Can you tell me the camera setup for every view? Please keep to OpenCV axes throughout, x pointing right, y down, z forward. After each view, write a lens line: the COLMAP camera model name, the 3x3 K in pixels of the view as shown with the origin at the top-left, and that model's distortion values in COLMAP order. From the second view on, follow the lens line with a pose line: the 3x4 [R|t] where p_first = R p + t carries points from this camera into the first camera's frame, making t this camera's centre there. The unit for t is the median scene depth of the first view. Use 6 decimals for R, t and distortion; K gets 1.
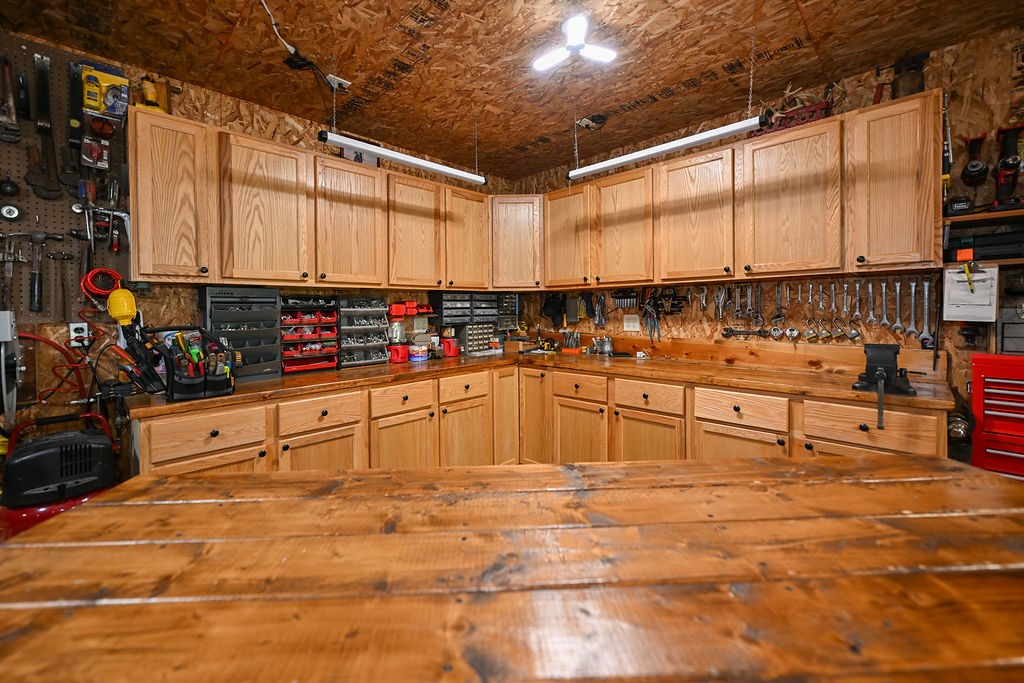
lens RADIAL K [[415.4, 0, 509.2], [0, 415.4, 309.8], [0, 0, 1]] dist [0.020711, -0.000003]
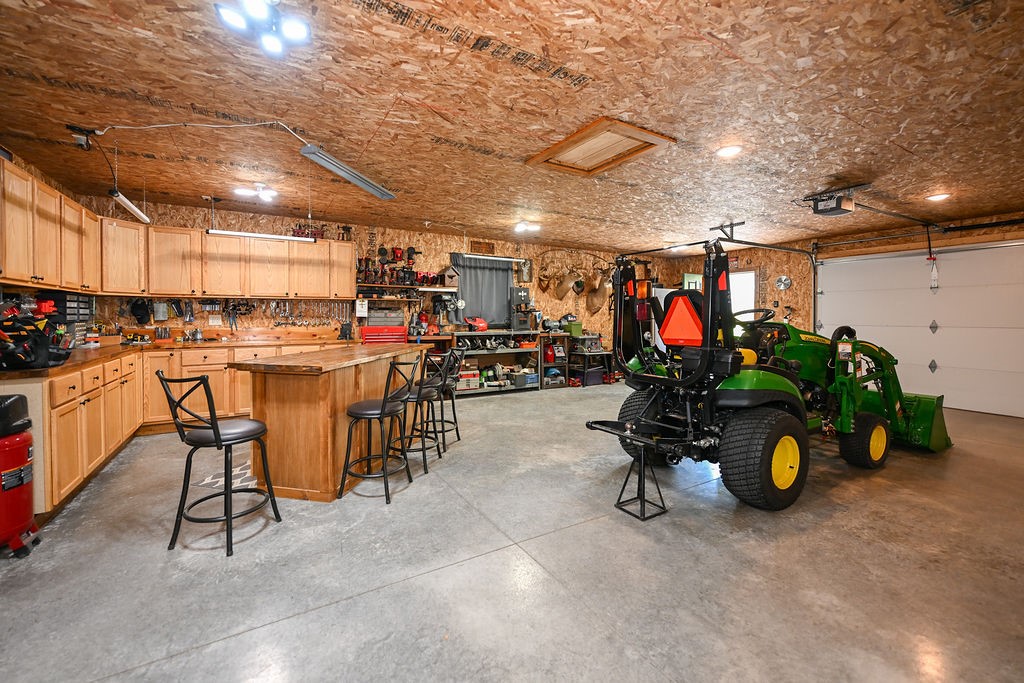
lens RADIAL K [[422.6, 0, 509.4], [0, 422.6, 321.9], [0, 0, 1]] dist [-0.000344, -0.000037]
pose [[0.238898, -0.001821, 0.971043, -1.241373], [0.000249, 0.999998, 0.001814, 0.043353], [-0.971045, -0.000191, 0.238899, -0.603070]]
